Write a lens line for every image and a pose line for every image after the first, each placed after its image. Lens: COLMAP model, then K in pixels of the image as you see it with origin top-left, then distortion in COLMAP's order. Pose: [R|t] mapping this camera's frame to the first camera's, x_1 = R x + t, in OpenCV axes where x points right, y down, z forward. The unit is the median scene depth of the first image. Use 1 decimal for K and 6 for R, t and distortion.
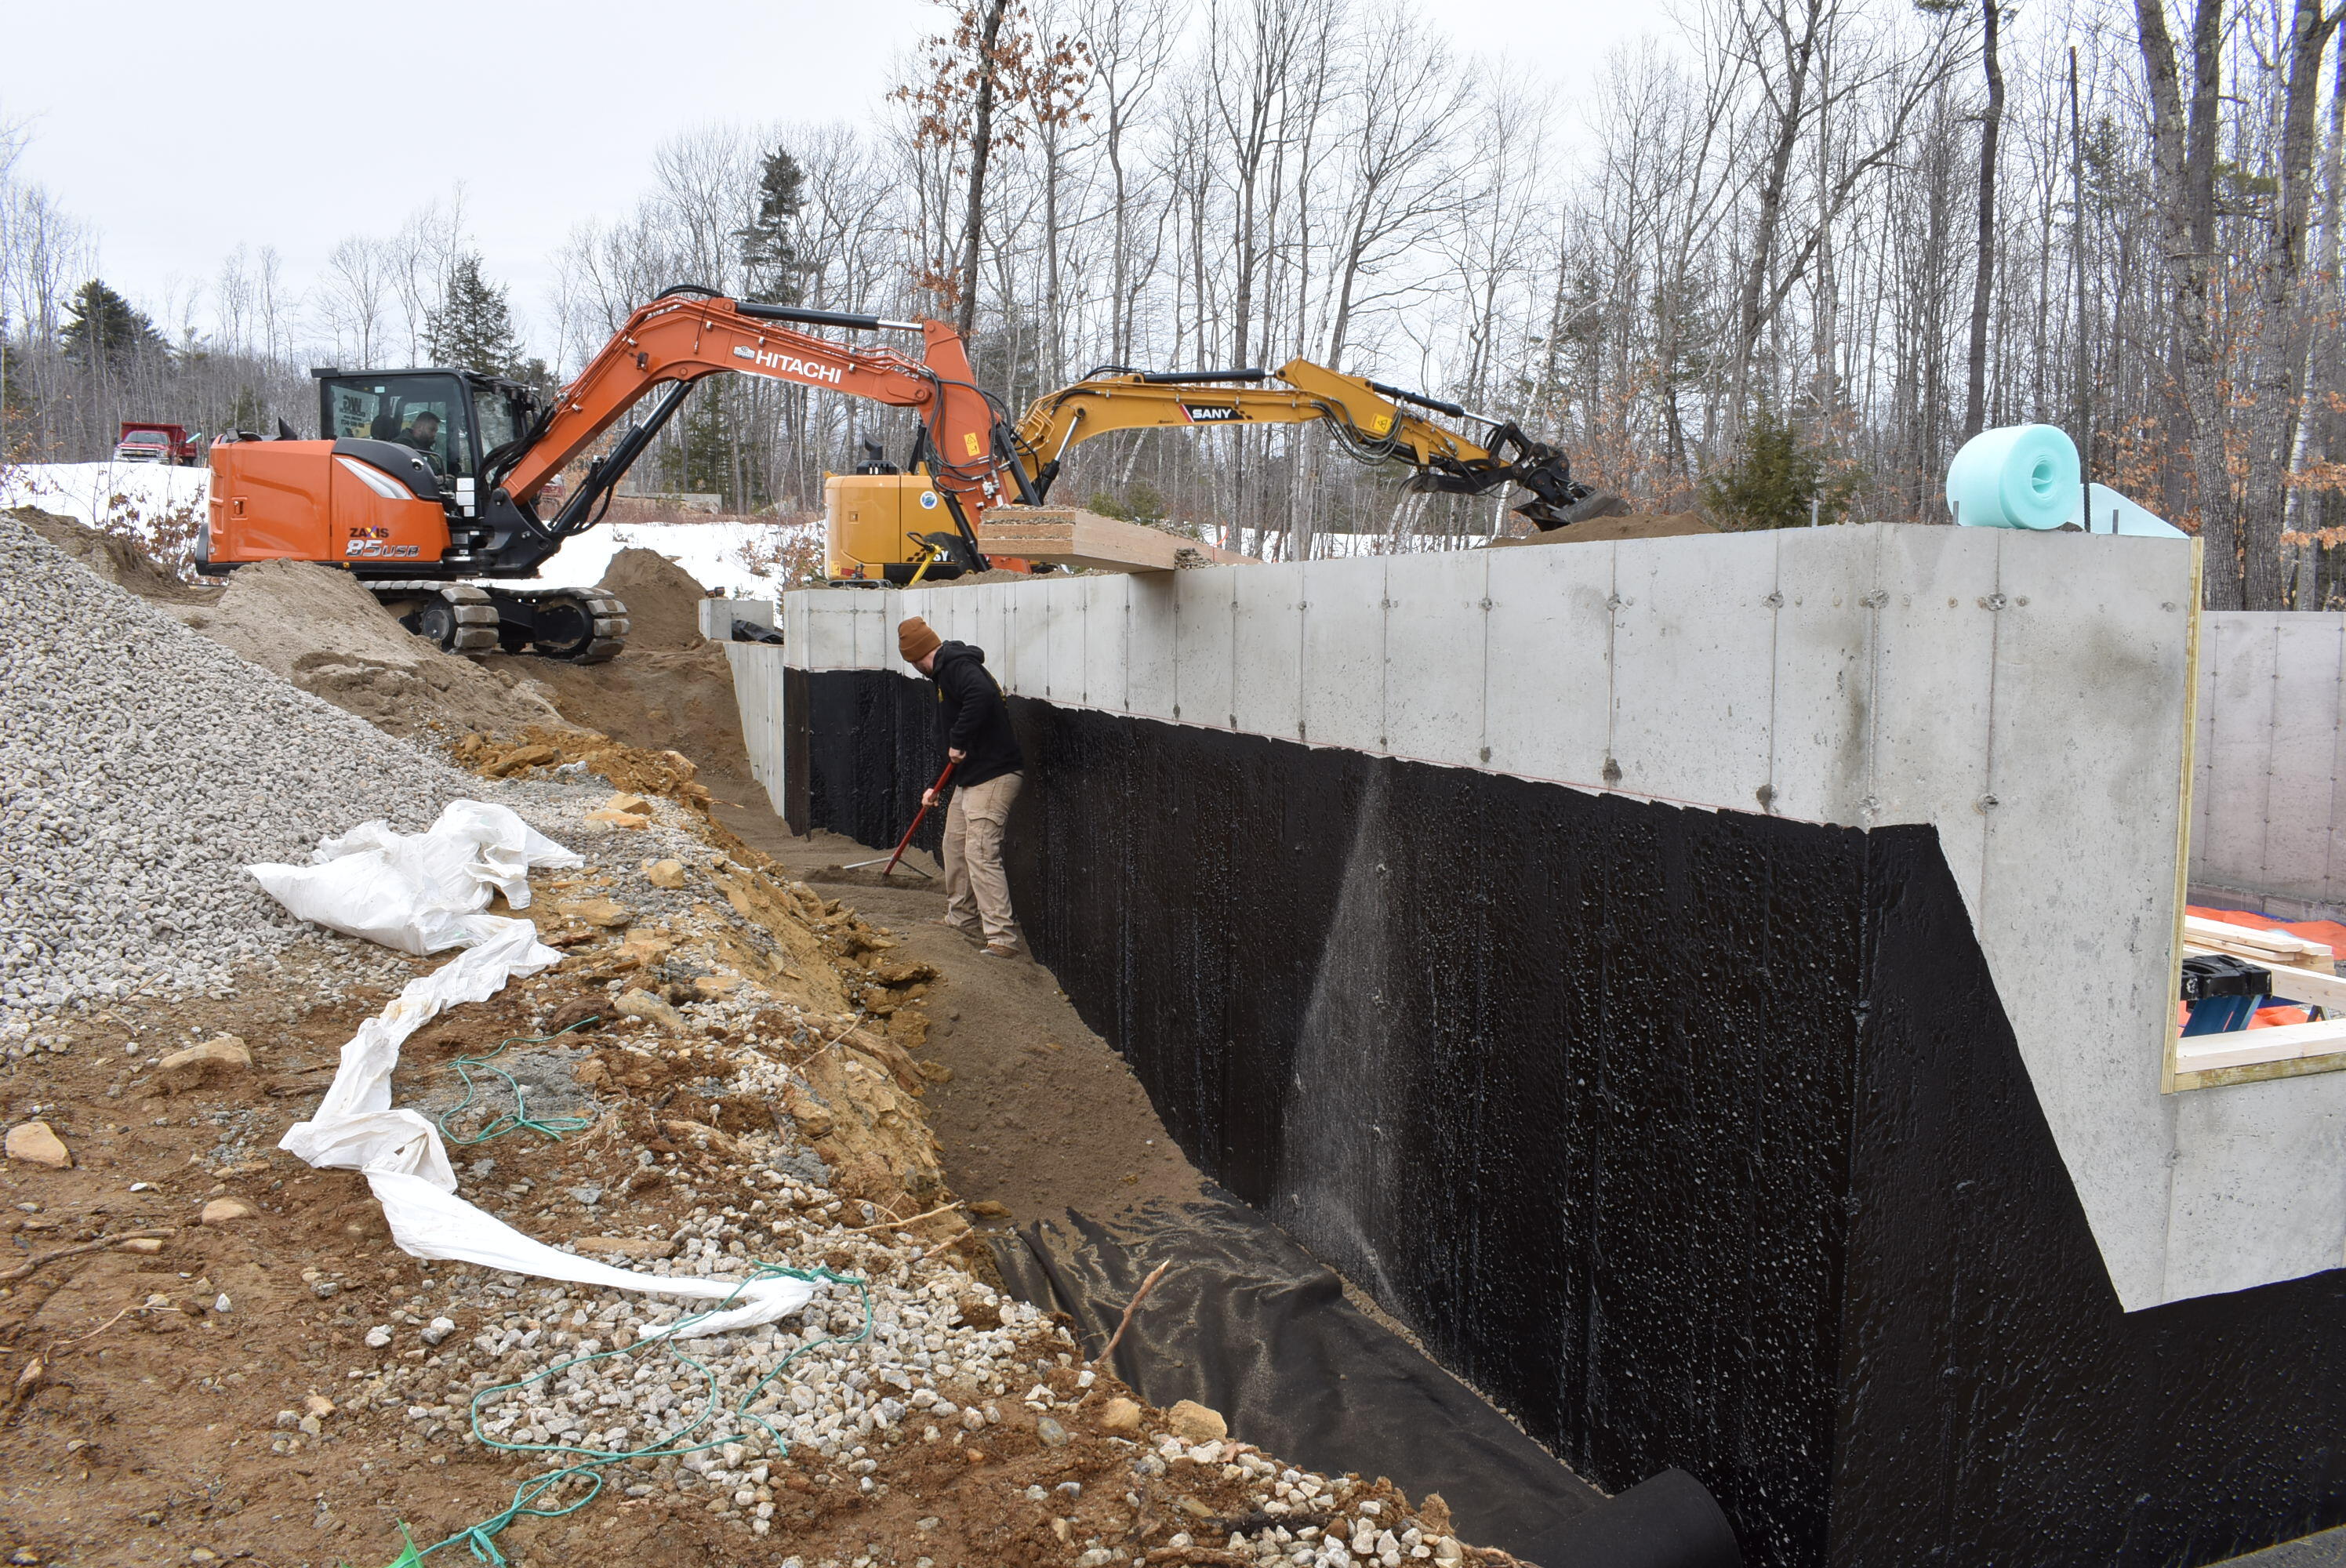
lens RADIAL K [[1854.8, 0, 1173.8], [0, 1854.8, 813.6], [0, 0, 1]] dist [-0.080368, -0.001619]
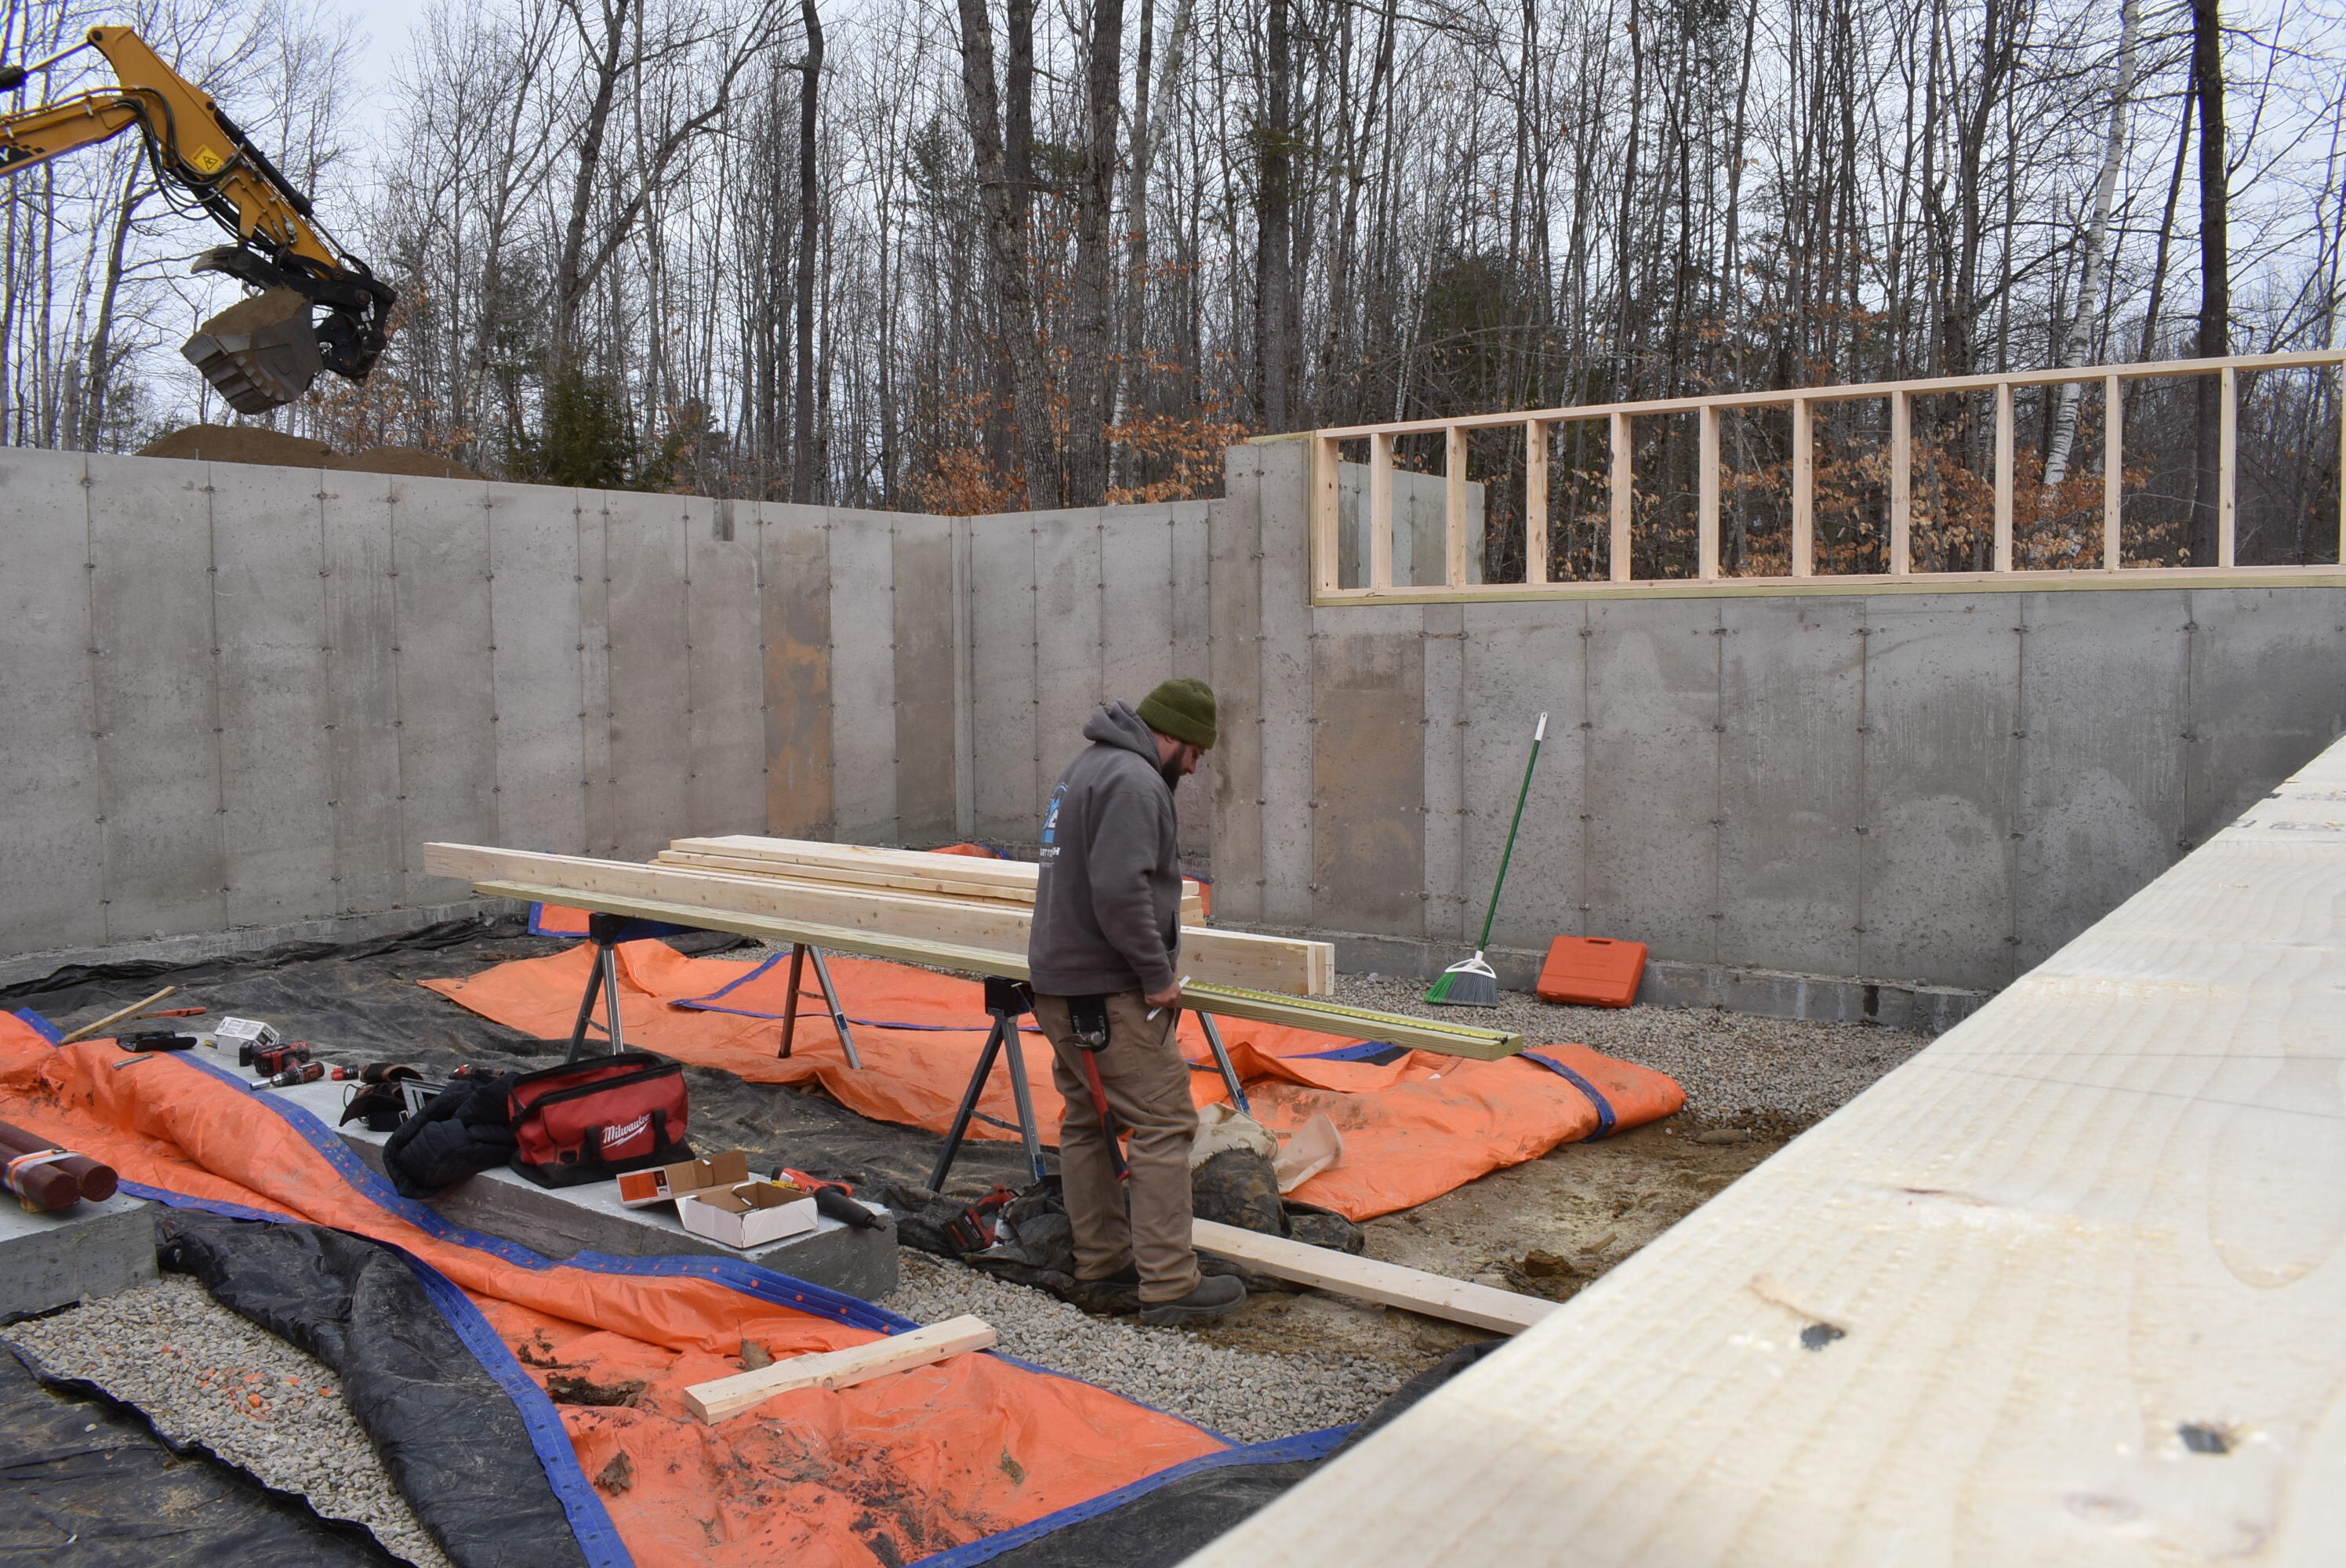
lens RADIAL K [[1837.2, 0, 1173.0], [0, 1837.2, 784.0], [0, 0, 1]] dist [-0.004335, -0.004791]
pose [[0.835963, -0.045500, 0.546896, 0.056290], [0.064776, 0.997771, -0.016003, 0.009728], [-0.544949, 0.048804, 0.837048, 0.090390]]
